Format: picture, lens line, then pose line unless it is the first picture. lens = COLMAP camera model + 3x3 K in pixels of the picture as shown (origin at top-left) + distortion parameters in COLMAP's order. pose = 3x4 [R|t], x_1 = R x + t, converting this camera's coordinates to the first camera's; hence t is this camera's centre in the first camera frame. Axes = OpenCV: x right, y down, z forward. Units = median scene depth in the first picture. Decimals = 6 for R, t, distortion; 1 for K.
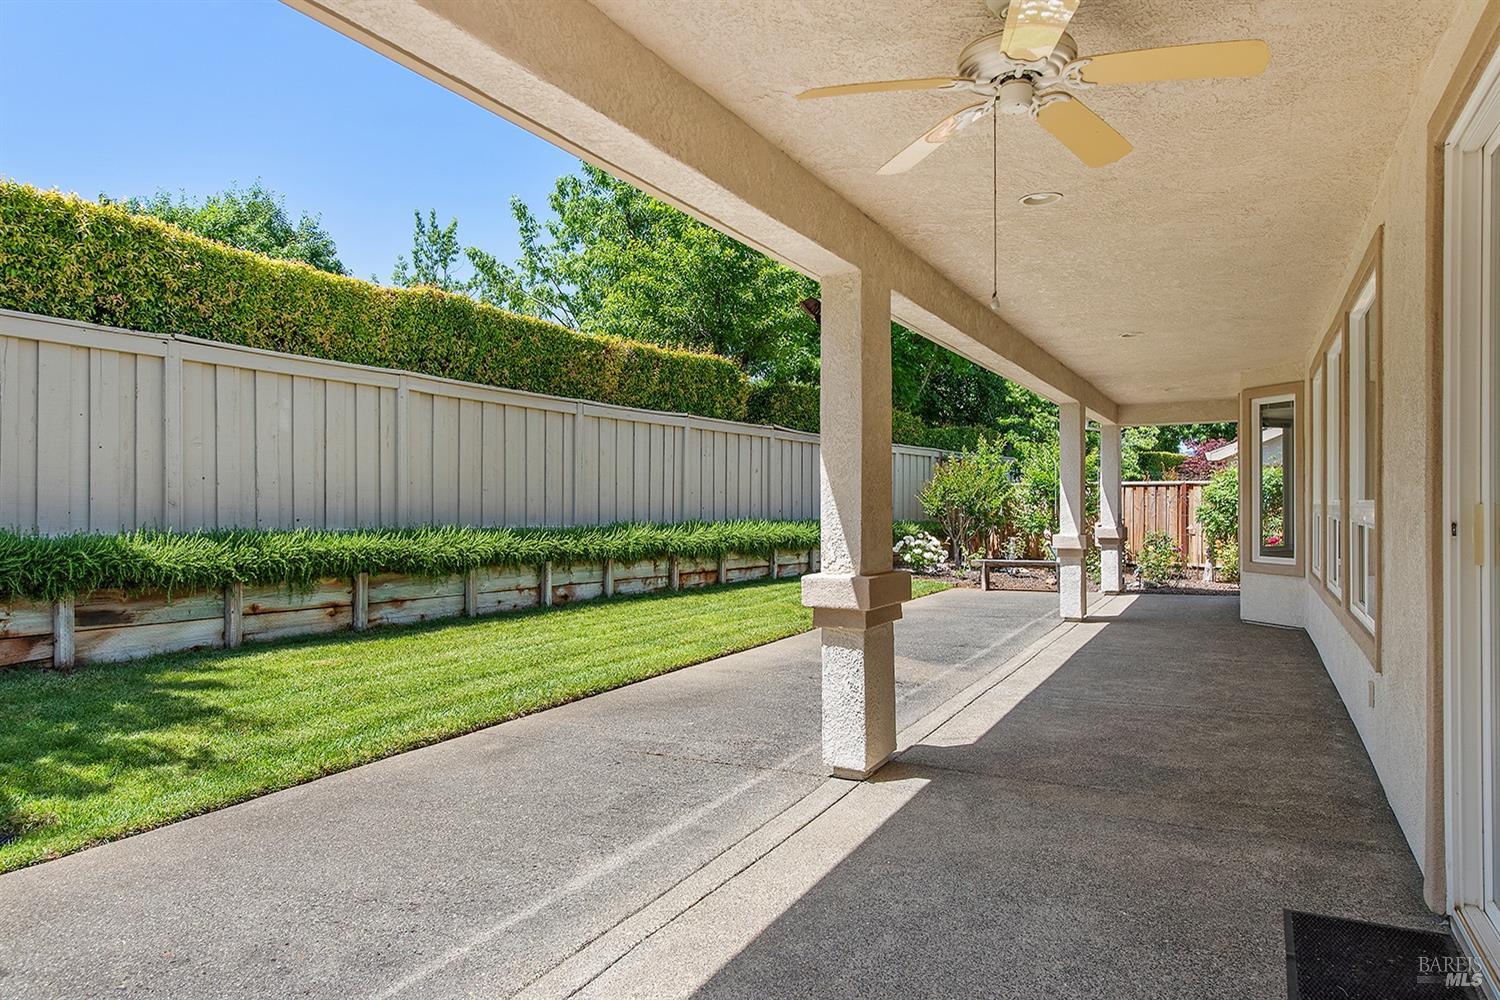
lens RADIAL K [[941.2, 0, 750.0], [0, 941.2, 500.0], [0, 0, 1]] dist [0.002068, 0.000347]
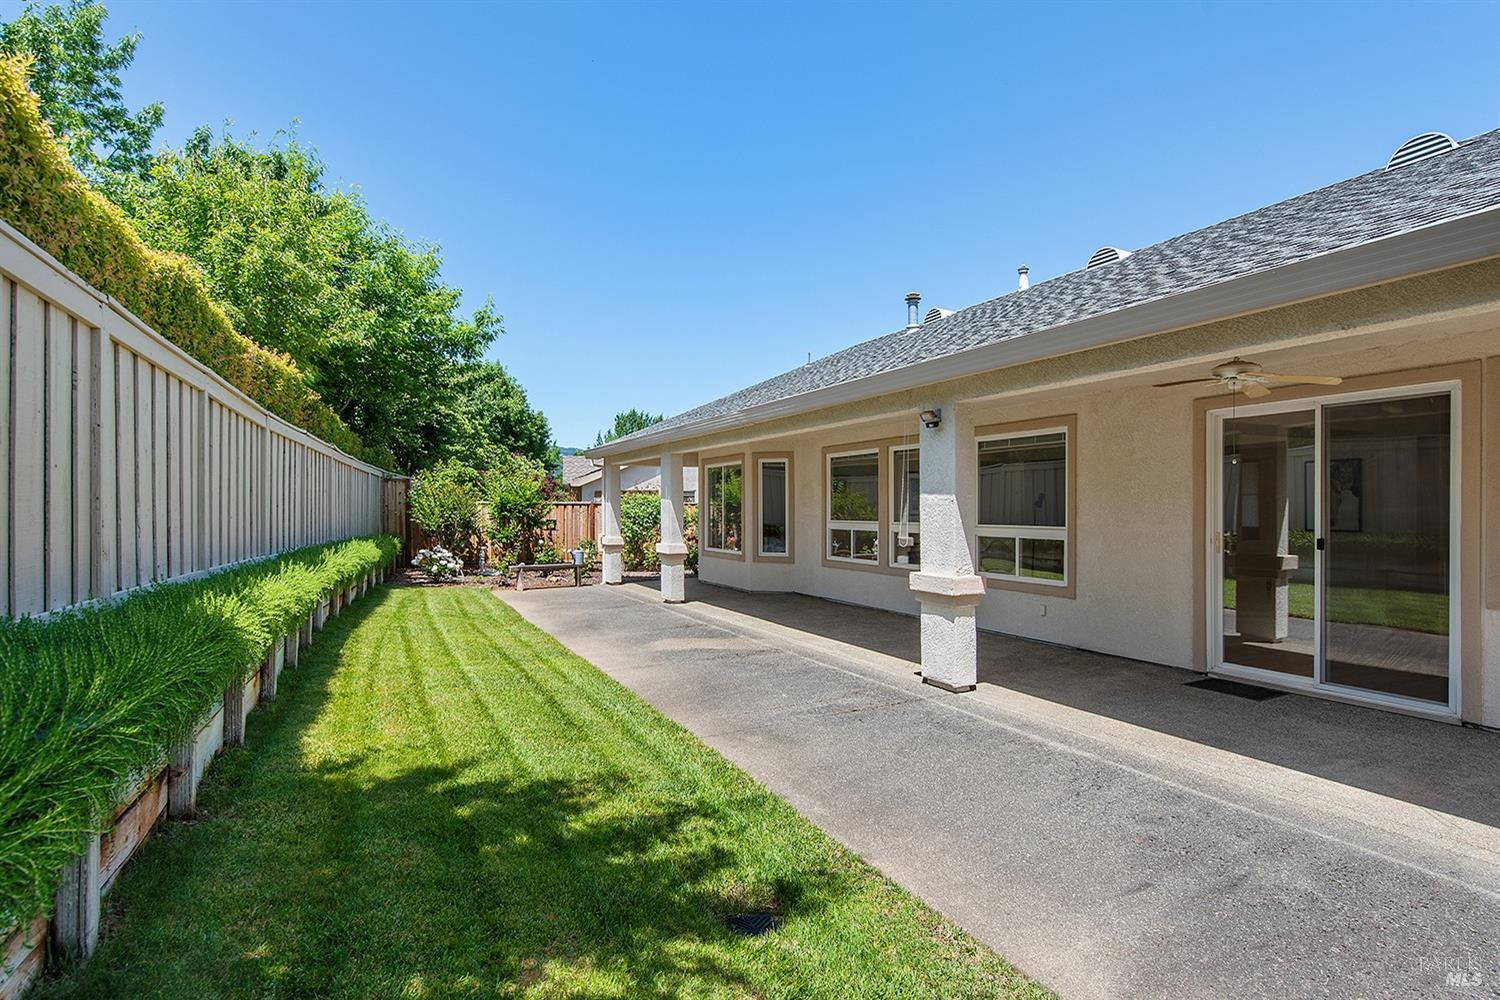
lens RADIAL K [[770.1, 0, 783.4], [0, 770.1, 507.4], [0, 0, 1]] dist [0.000750, 0.000046]
pose [[0.564937, -0.000053, 0.825134, -0.519230], [0.001103, 0.999999, -0.000691, -0.016314], [-0.825133, 0.001300, 0.564937, 0.200955]]
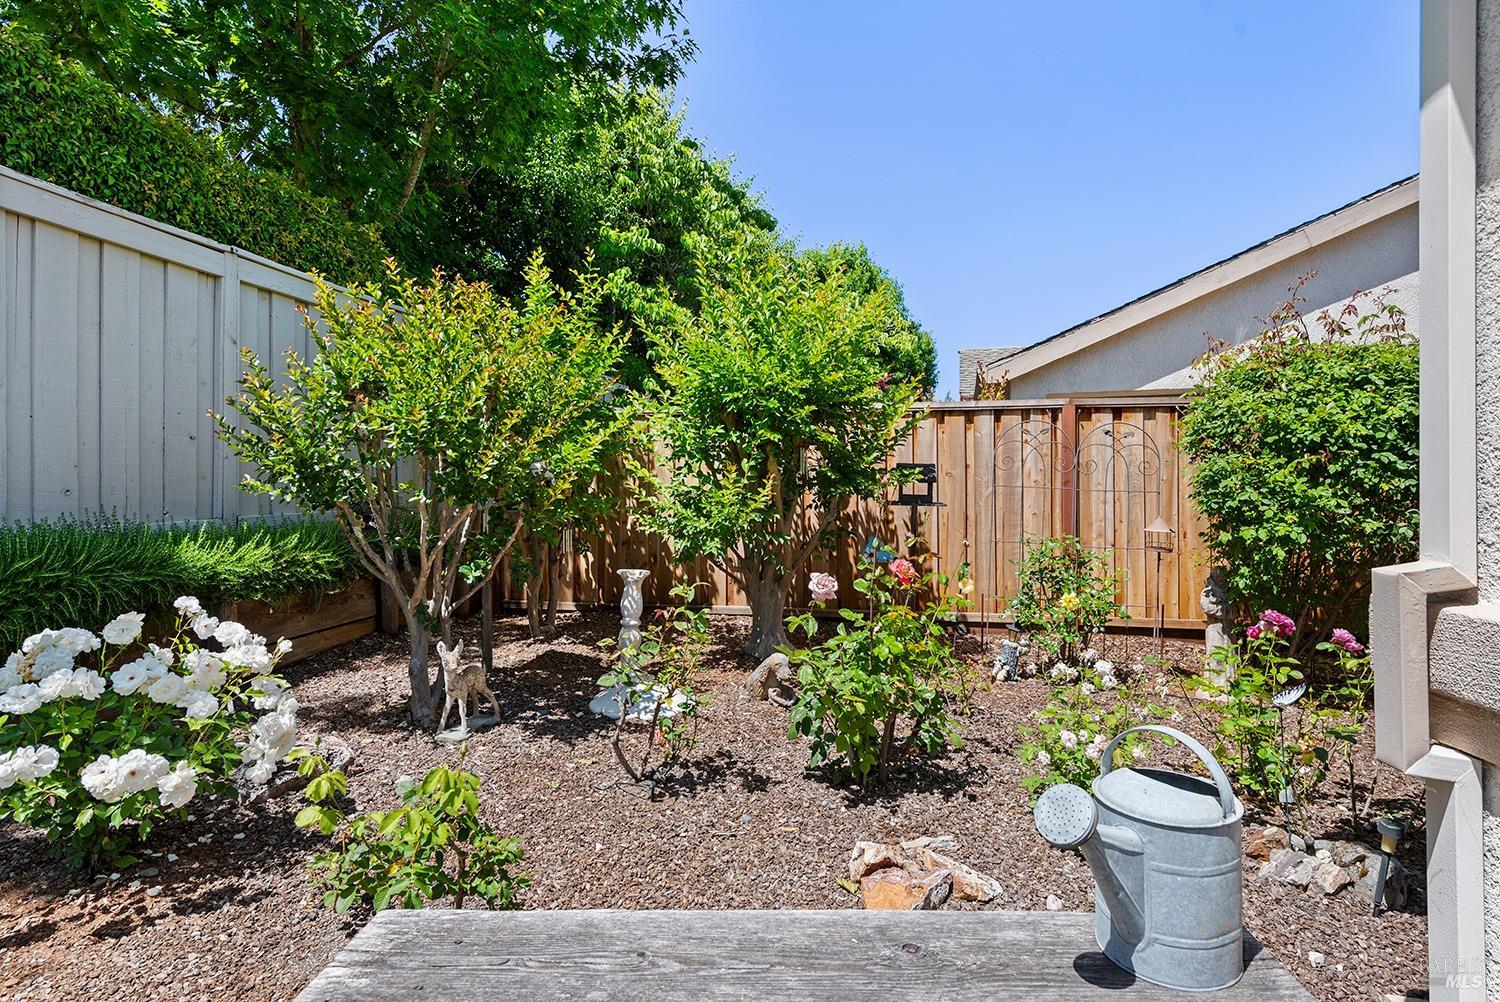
lens RADIAL K [[823.8, 0, 750.0], [0, 823.8, 501.0], [0, 0, 1]] dist [0.000287, 0.000016]
pose [[0.902097, -0.017524, 0.431178, 0.327855], [0.003630, 0.999448, 0.033026, 0.016093], [-0.431519, -0.028227, 0.901662, 1.228341]]
